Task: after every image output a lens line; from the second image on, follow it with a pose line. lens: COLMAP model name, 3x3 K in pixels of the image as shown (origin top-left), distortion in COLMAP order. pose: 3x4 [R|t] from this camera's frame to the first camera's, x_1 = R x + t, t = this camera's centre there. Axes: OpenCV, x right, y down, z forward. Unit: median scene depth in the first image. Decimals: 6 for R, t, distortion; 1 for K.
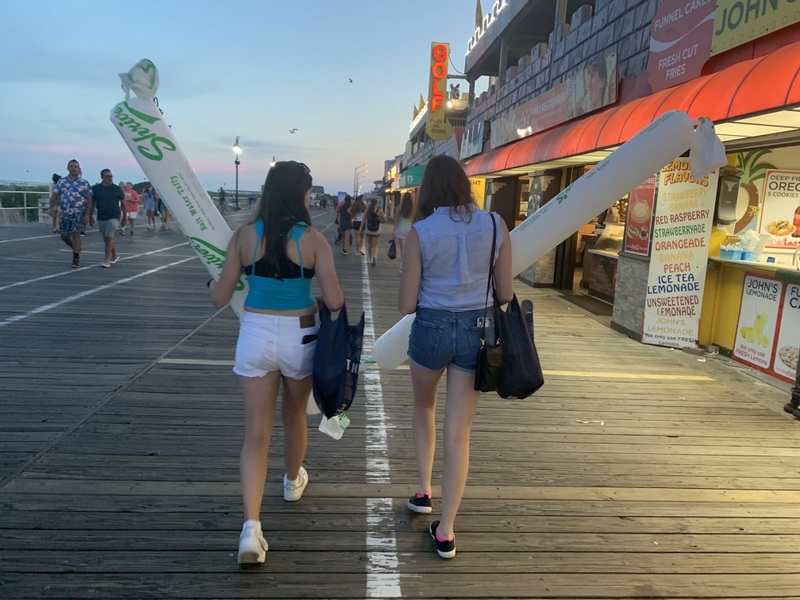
lens RADIAL K [[594.9, 0, 403.6], [0, 594.9, 301.6], [0, 0, 1]] dist [0.017517, -0.011208]
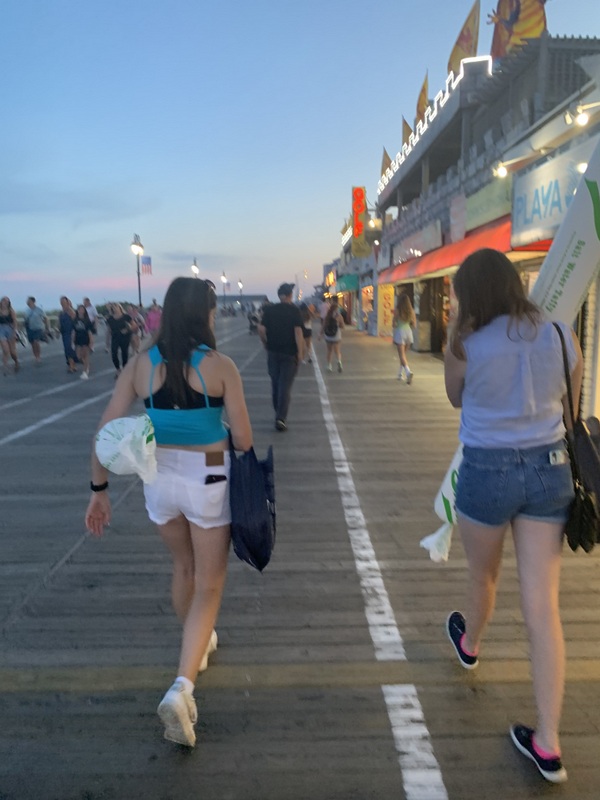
lens RADIAL K [[594.9, 0, 296.0], [0, 594.9, 400.6], [0, 0, 1]] dist [0.017517, -0.011208]
pose [[0.994730, -0.051661, -0.088558, 0.015547], [0.050989, 0.998651, -0.009835, 0.060117], [0.088947, 0.005268, 0.996022, -0.365631]]
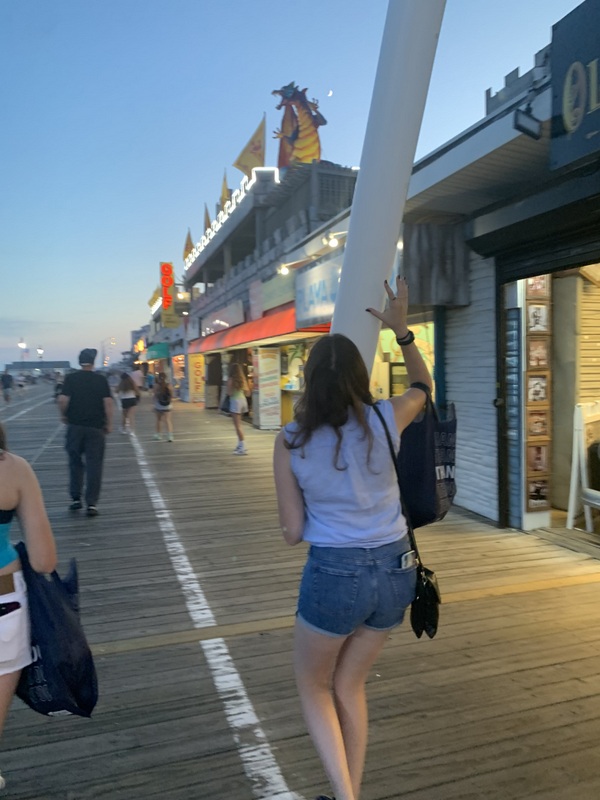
lens RADIAL K [[594.9, 0, 308.0], [0, 594.9, 404.0], [0, 0, 1]] dist [0.017517, -0.011208]
pose [[0.966152, -0.080398, 0.245126, 0.012211], [0.104806, 0.990575, -0.088192, 0.068305], [-0.235725, 0.110897, 0.965472, -0.433039]]
